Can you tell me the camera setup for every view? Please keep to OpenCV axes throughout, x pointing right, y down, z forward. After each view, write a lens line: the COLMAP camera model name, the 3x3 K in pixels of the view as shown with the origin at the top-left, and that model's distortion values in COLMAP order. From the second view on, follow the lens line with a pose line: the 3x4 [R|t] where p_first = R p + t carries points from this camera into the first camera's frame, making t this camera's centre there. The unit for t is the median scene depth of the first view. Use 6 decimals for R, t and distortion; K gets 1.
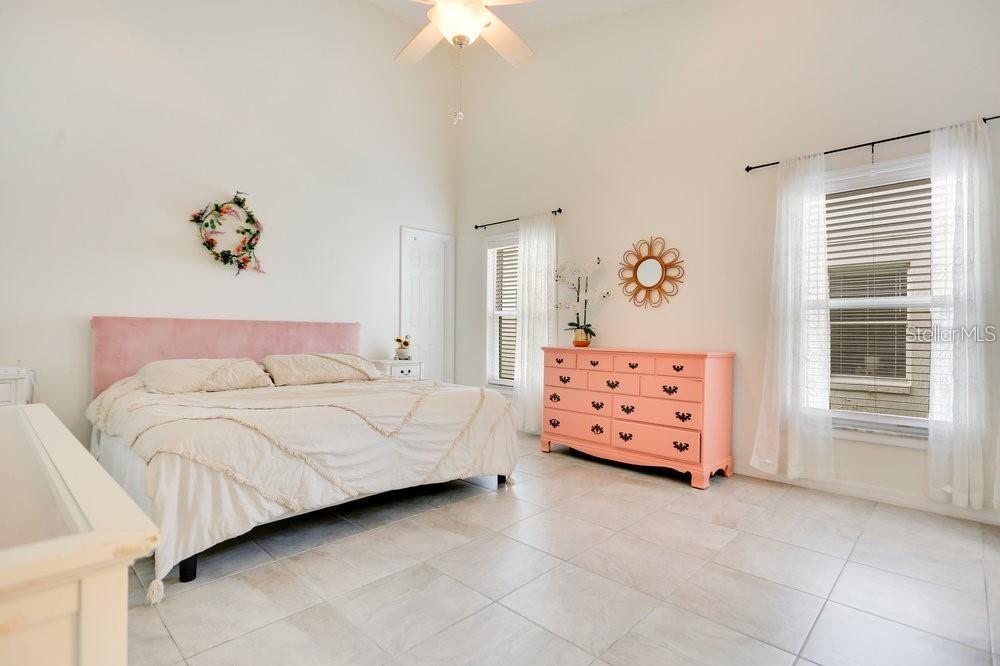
lens RADIAL K [[487.0, 0, 505.0], [0, 487.0, 331.7], [0, 0, 1]] dist [-0.018679, -0.000092]
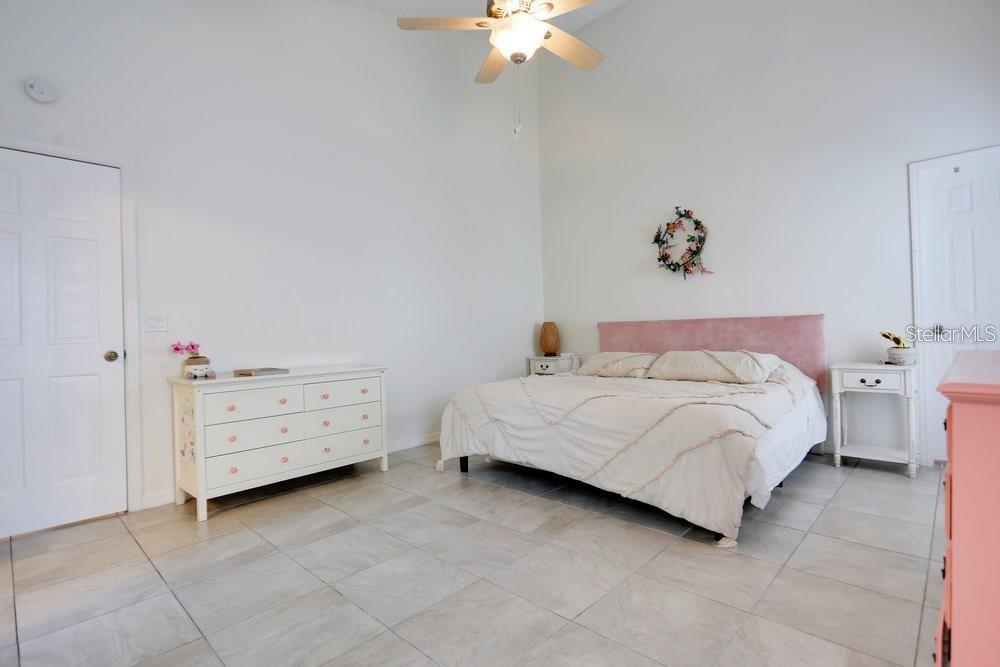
lens RADIAL K [[487.0, 0, 504.8], [0, 487.0, 333.9], [0, 0, 1]] dist [-0.018679, -0.000092]
pose [[-0.013769, -0.005276, -0.999891, 0.817515], [0.029774, 0.999540, -0.005684, 0.004778], [0.999462, -0.029849, -0.013606, 0.820688]]
